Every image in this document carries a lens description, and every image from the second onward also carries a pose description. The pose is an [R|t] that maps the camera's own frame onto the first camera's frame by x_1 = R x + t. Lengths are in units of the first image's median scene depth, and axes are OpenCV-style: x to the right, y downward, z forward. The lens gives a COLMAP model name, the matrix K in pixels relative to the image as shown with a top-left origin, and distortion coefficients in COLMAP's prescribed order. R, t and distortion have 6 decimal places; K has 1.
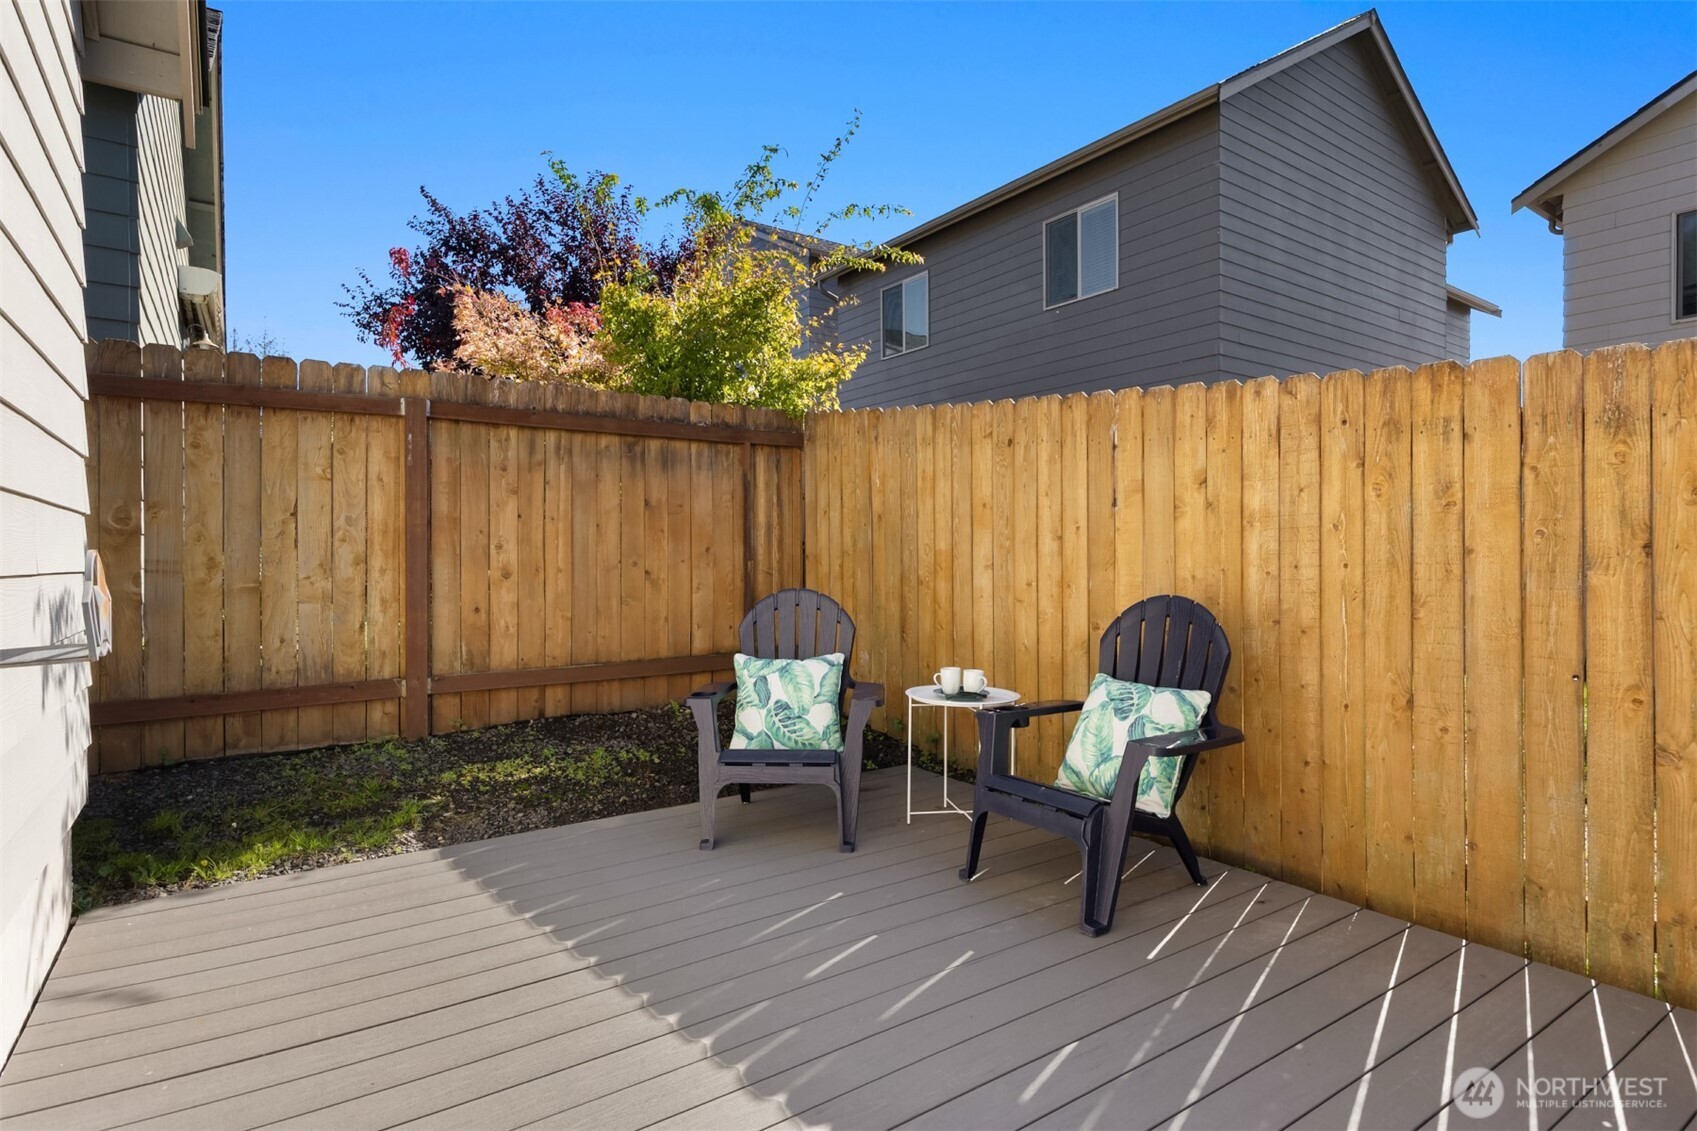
lens RADIAL K [[876.8, 0, 841.8], [0, 876.8, 563.1], [0, 0, 1]] dist [0.000319, 0.000245]
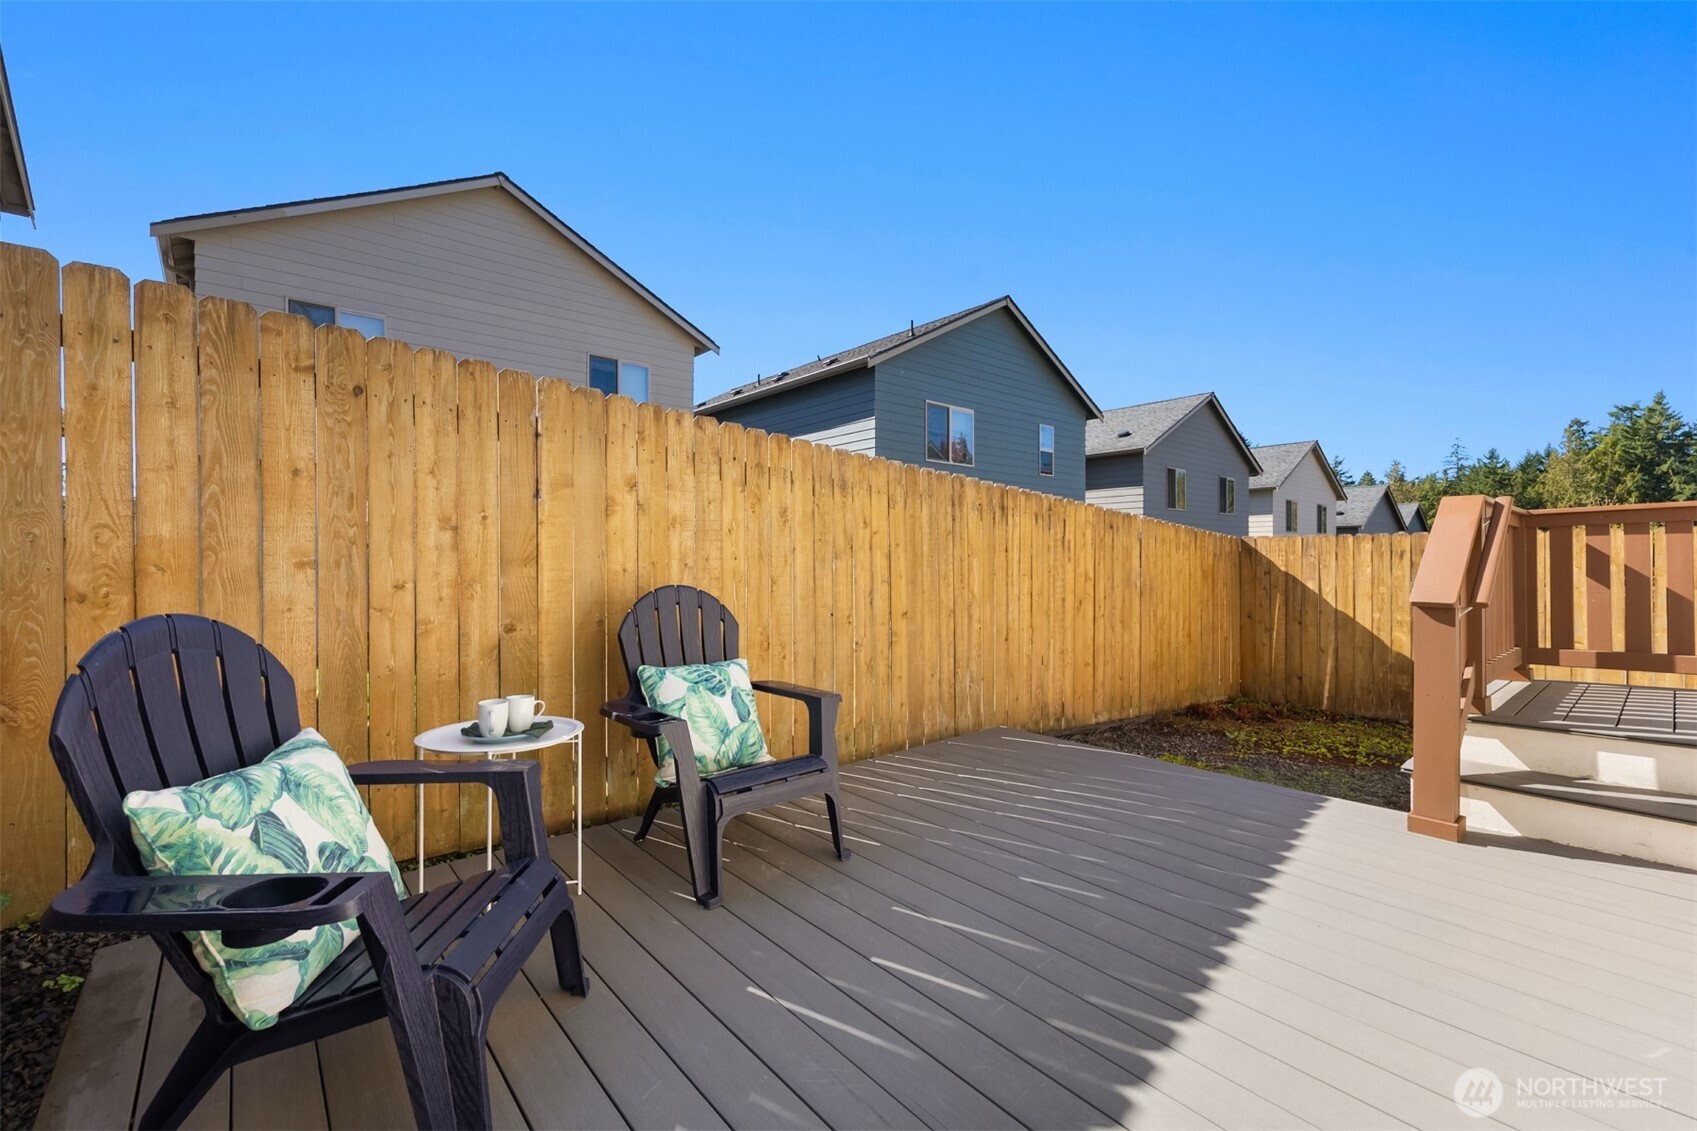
lens RADIAL K [[695.5, 0, 838.5], [0, 695.5, 558.7], [0, 0, 1]] dist [0.002423, 0.000140]
pose [[-0.086595, 0.000444, 0.996244, -0.507989], [0.009118, 0.999958, 0.000347, 0.003899], [-0.996202, 0.009114, -0.086595, 0.814901]]
